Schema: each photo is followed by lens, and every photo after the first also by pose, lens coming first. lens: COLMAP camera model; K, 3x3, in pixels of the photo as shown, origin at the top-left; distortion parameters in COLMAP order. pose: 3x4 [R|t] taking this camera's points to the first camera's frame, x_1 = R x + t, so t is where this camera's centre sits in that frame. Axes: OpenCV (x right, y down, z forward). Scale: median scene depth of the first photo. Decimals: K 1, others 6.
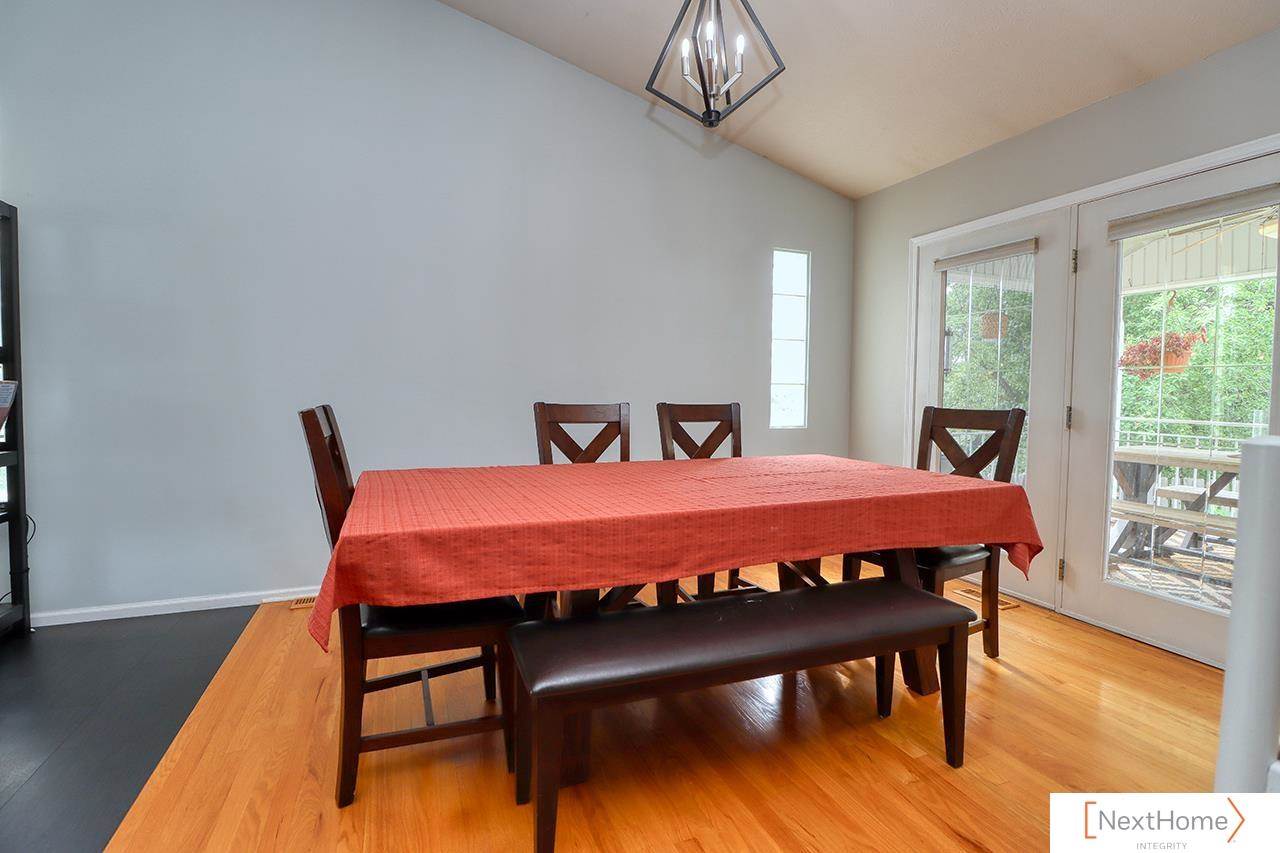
lens RADIAL K [[591.3, 0, 644.5], [0, 591.3, 417.1], [0, 0, 1]] dist [-0.000975, -0.013378]
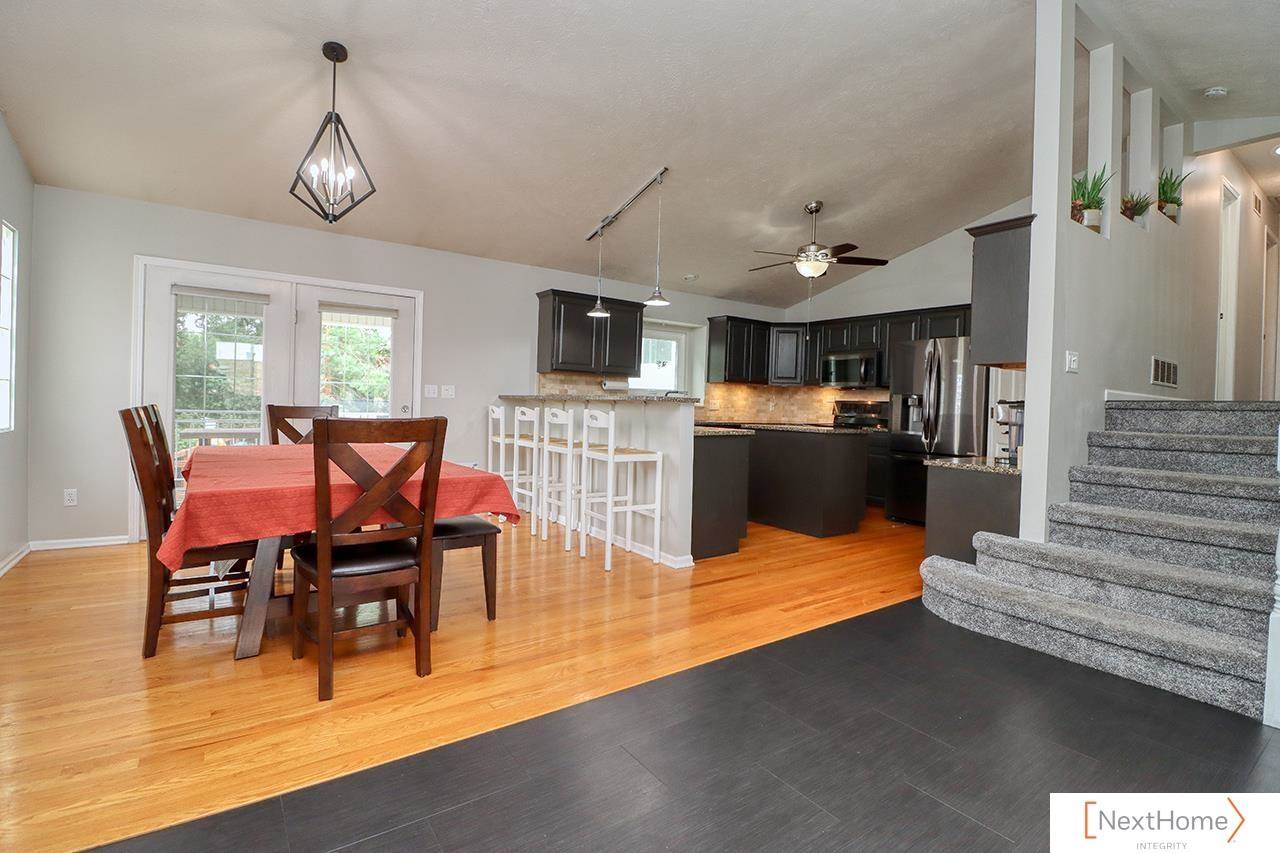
lens RADIAL K [[591.3, 0, 644.5], [0, 591.3, 417.1], [0, 0, 1]] dist [-0.000975, -0.013378]
pose [[-0.234083, -0.037427, 0.971496, -1.209105], [0.012156, 0.999068, 0.041418, -0.038228], [-0.972141, 0.021505, -0.233410, 0.450324]]
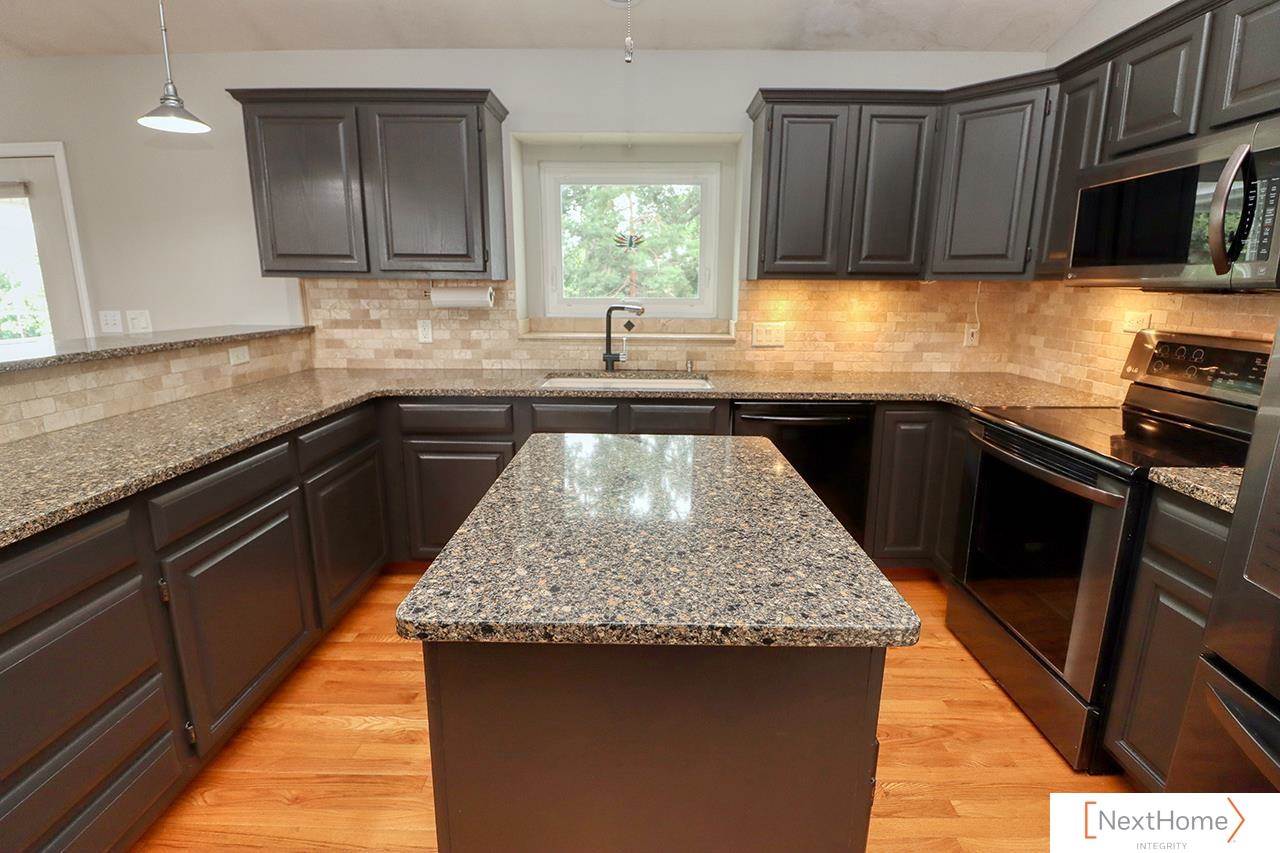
lens RADIAL K [[589.0, 0, 643.1], [0, 589.0, 412.9], [0, 0, 1]] dist [-0.000253, -0.013826]
pose [[0.384164, -0.200119, 0.901316, 0.251780], [0.038709, 0.978860, 0.200837, -0.065688], [-0.922453, -0.042266, 0.383789, -0.734234]]
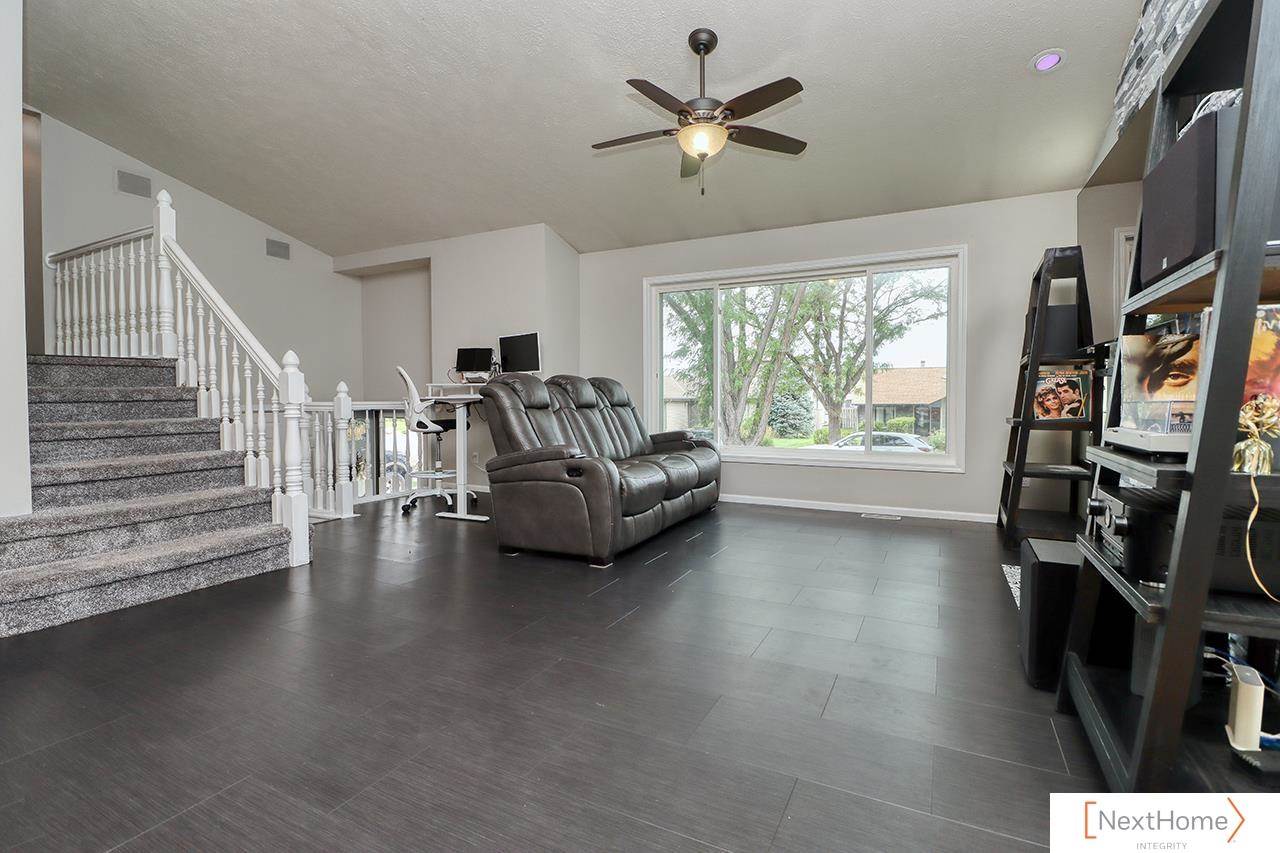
lens RADIAL K [[591.3, 0, 644.5], [0, 591.3, 417.1], [0, 0, 1]] dist [-0.000975, -0.013378]
pose [[-0.755525, 0.014267, -0.654964, -0.414286], [-0.031971, 0.997769, 0.058613, 0.011409], [0.654339, 0.065223, -0.753383, 0.847276]]
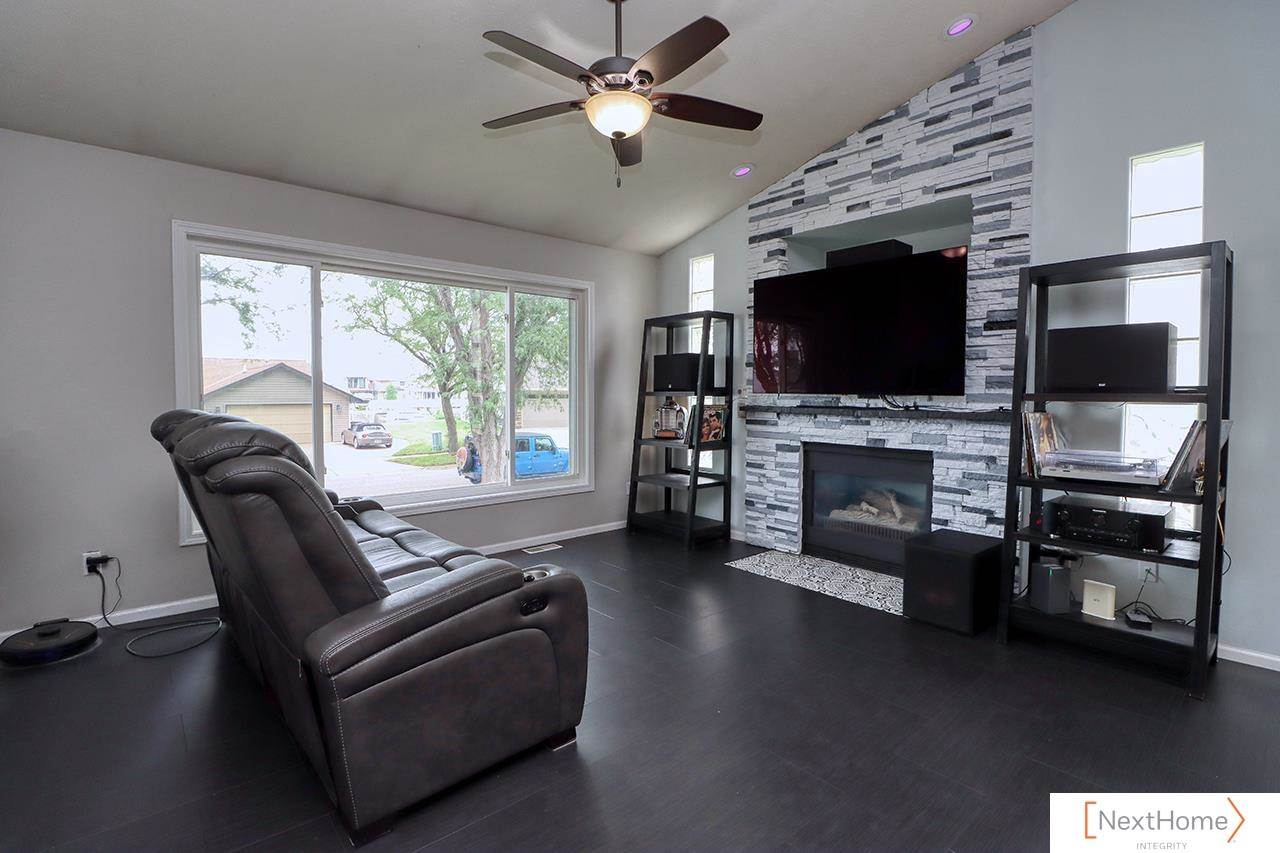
lens RADIAL K [[589.0, 0, 643.1], [0, 589.0, 412.9], [0, 0, 1]] dist [-0.000253, -0.013826]
pose [[0.325592, 0.029563, -0.945048, -0.415025], [-0.042055, 0.998975, 0.016761, -0.042023], [0.944575, 0.034287, 0.326501, -0.298073]]
